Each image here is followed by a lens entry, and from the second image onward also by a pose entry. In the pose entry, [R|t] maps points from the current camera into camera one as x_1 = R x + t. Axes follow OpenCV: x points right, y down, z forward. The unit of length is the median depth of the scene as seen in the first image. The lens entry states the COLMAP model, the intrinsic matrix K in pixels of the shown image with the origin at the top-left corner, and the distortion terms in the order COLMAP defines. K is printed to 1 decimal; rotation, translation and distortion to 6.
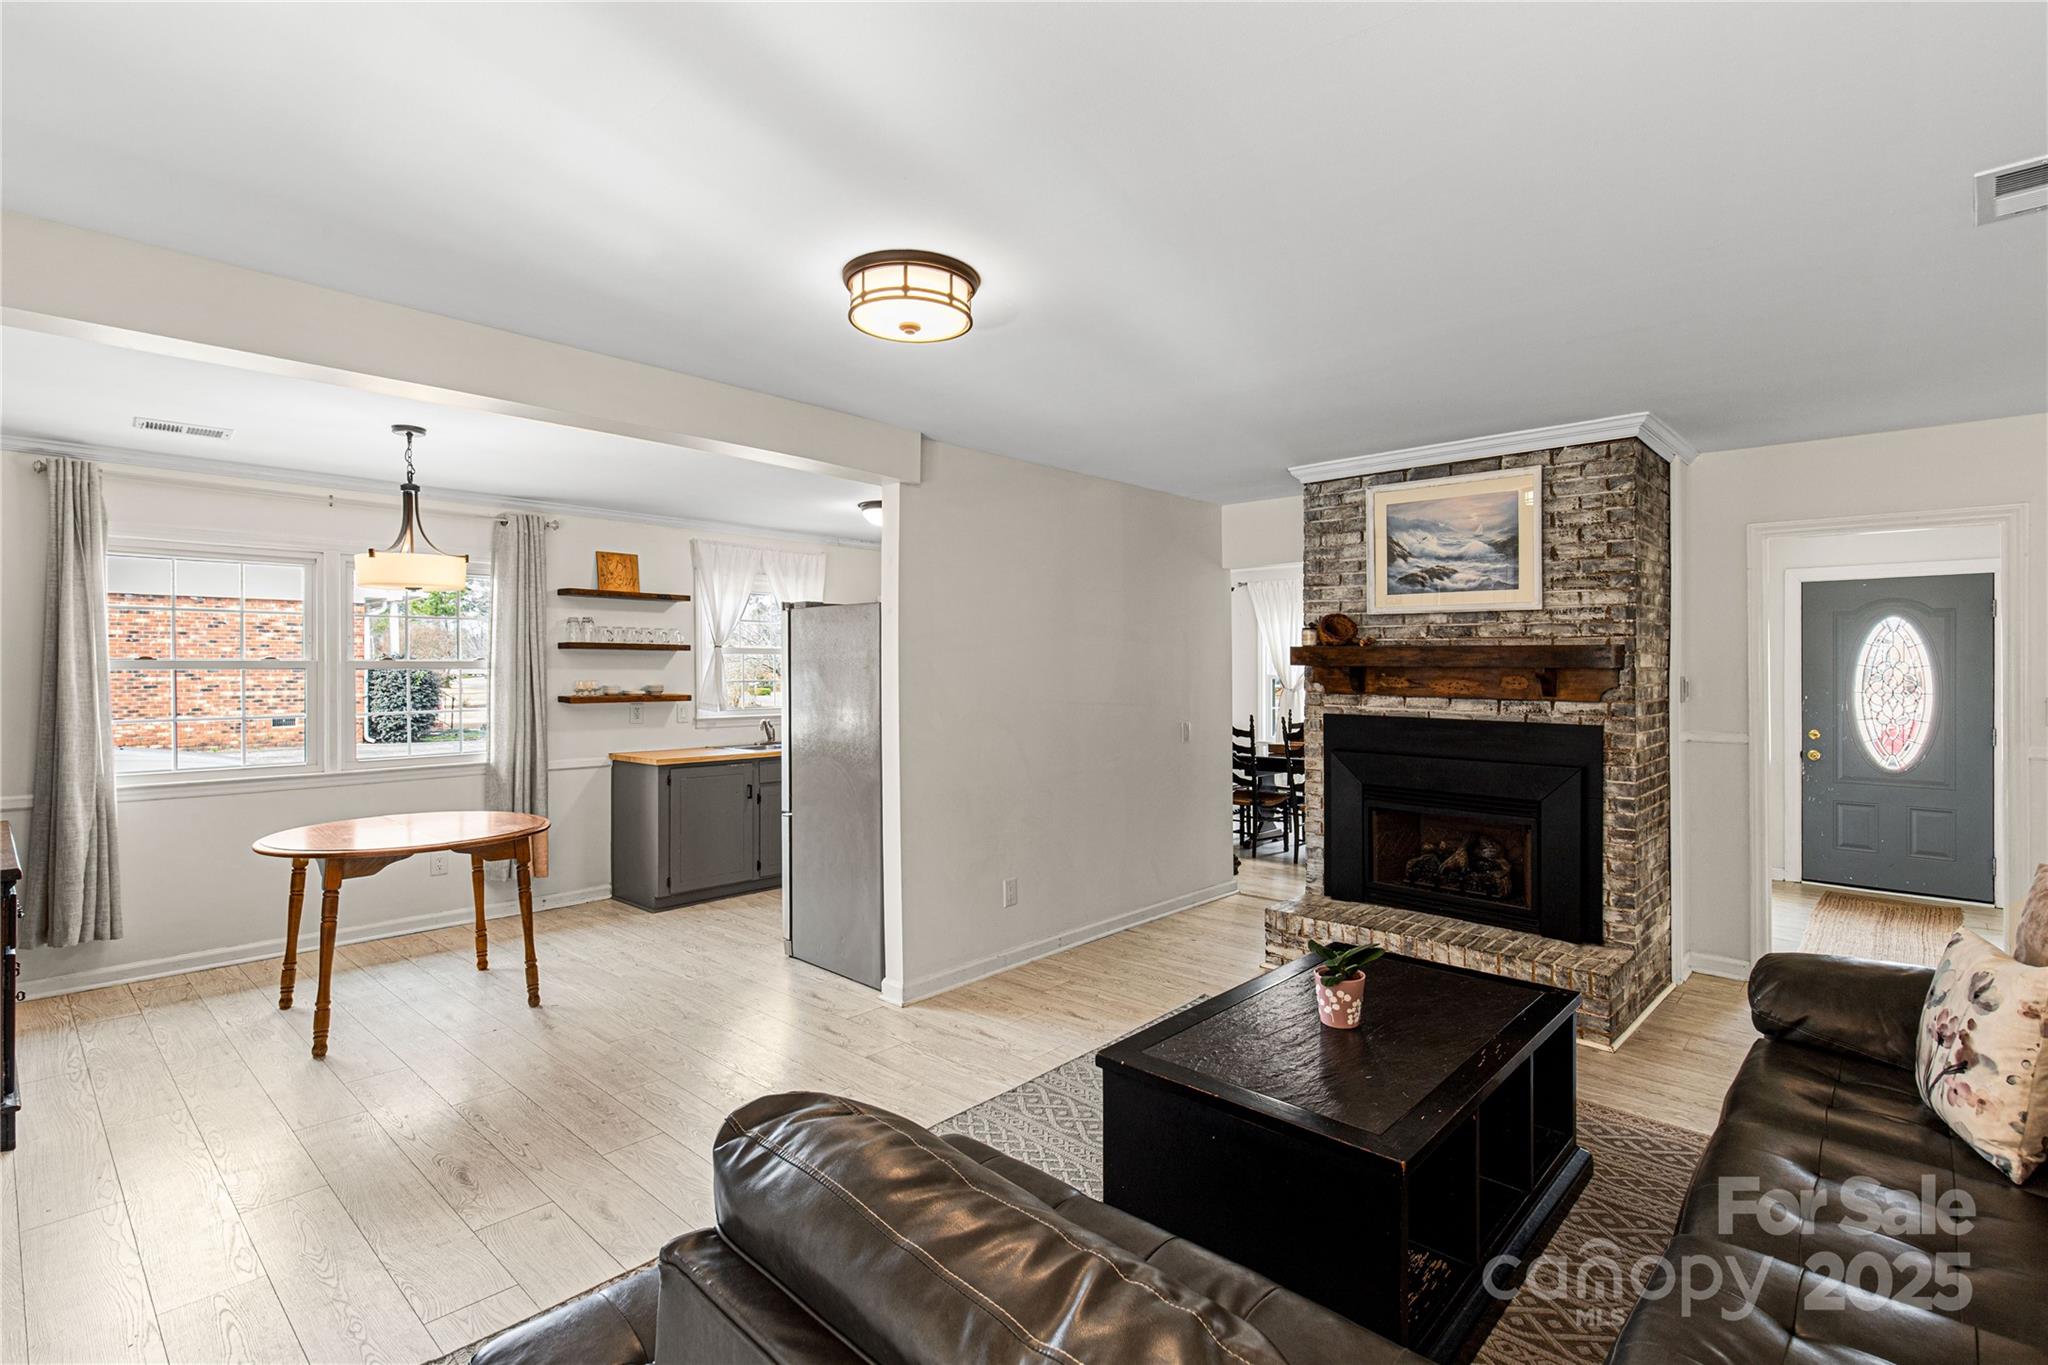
lens RADIAL K [[964.1, 0, 1024.0], [0, 964.1, 682.5], [0, 0, 1]] dist [0.017858, 0.000020]
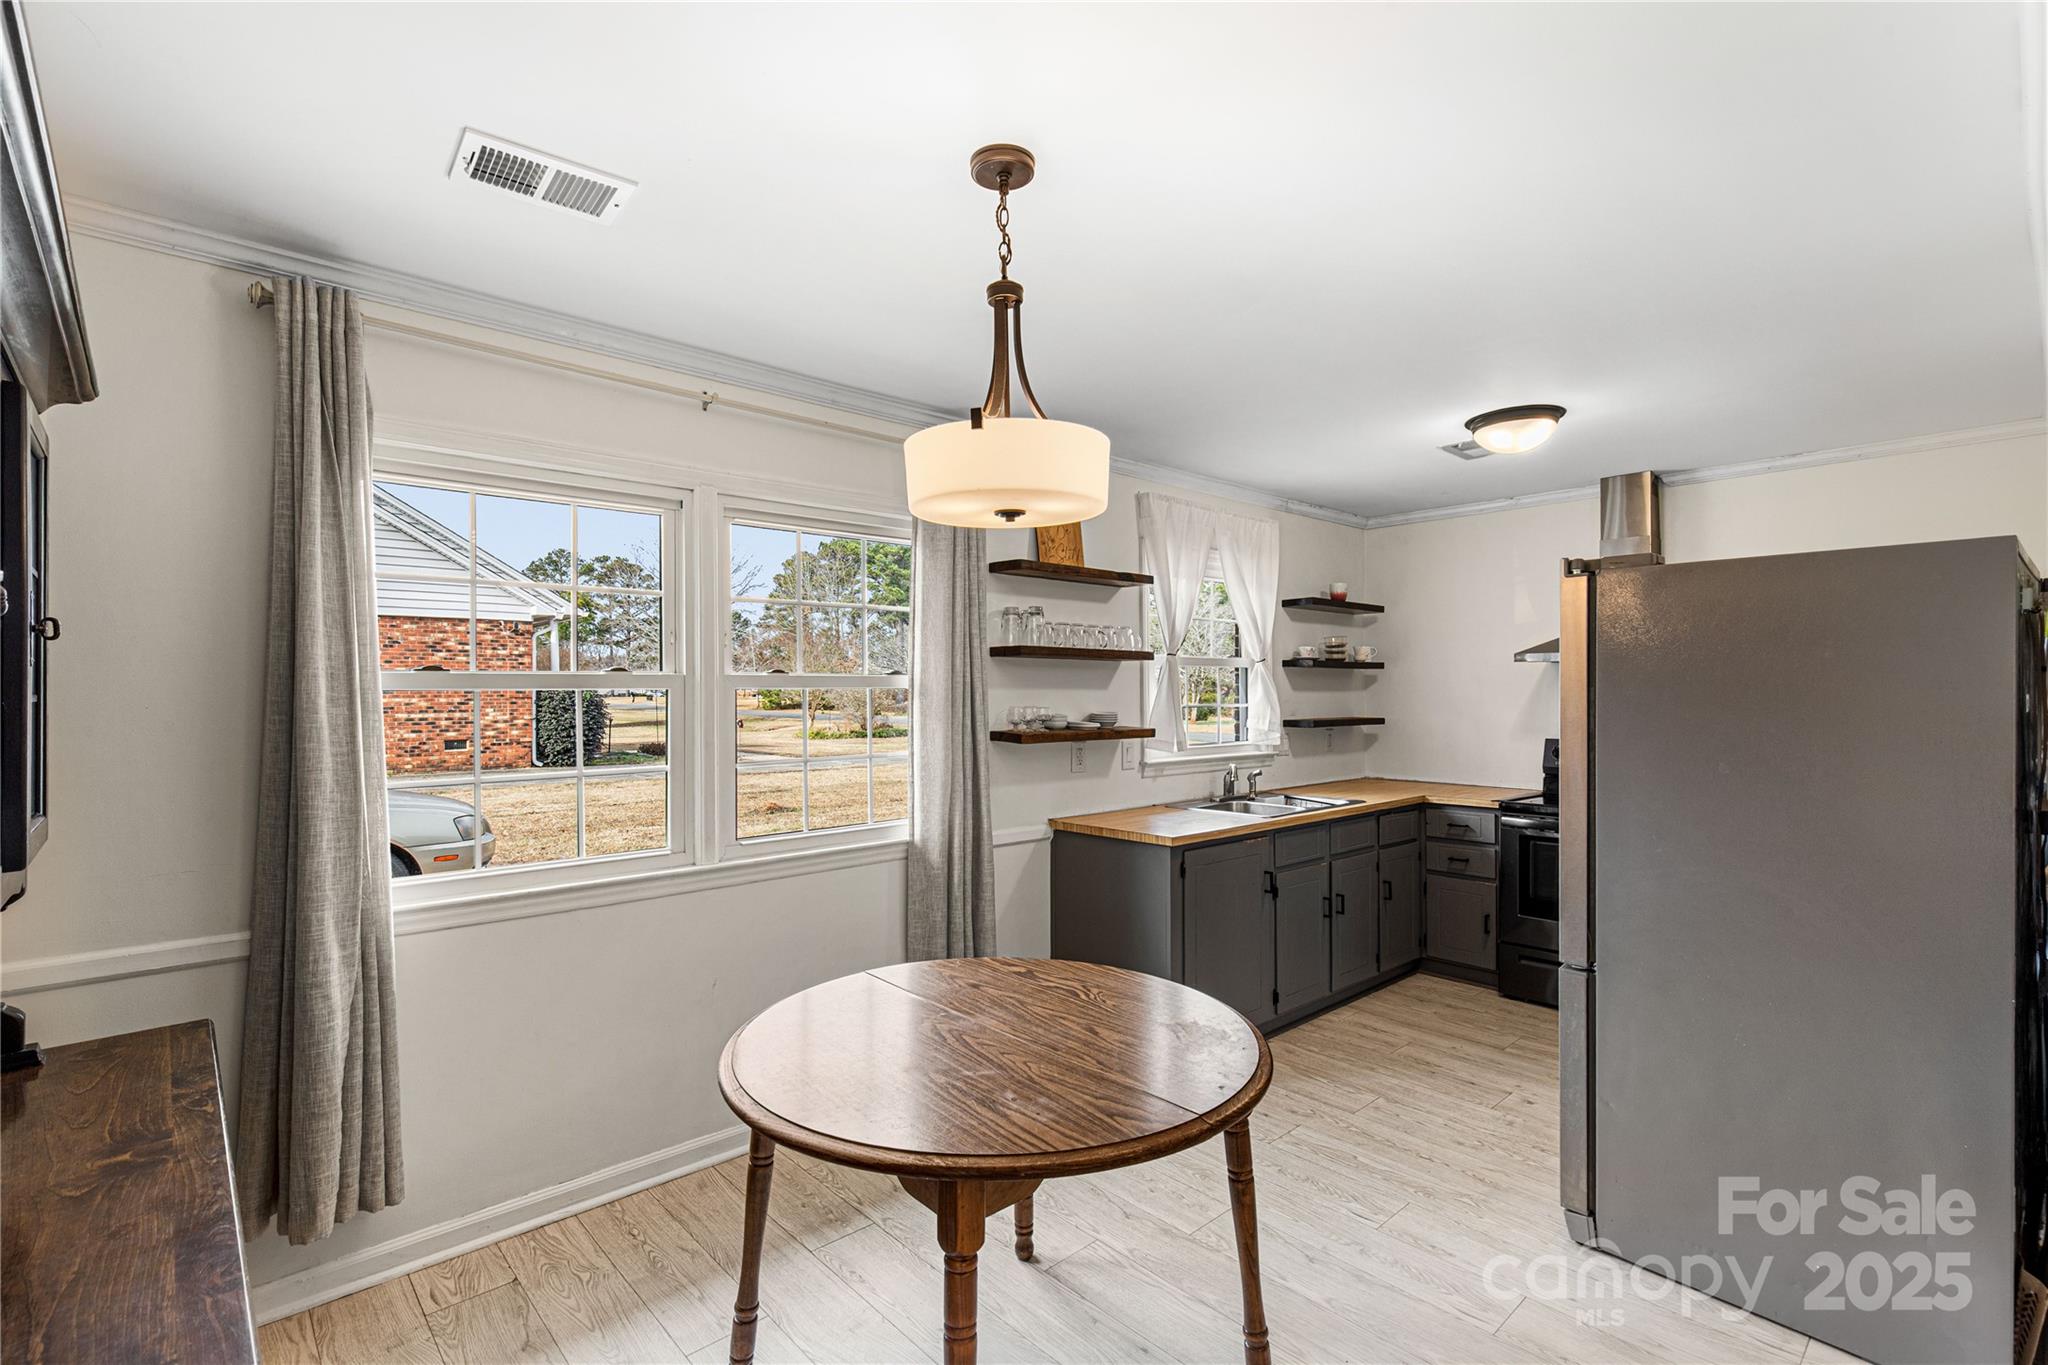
lens RADIAL K [[934.3, 0, 1026.7], [0, 934.3, 705.4], [0, 0, 1]] dist [0.011393, -0.000603]
pose [[0.996941, -0.000195, -0.078157, -0.478658], [0.000456, 0.999994, 0.003314, -0.005672], [0.078156, -0.003339, 0.996936, 0.457433]]
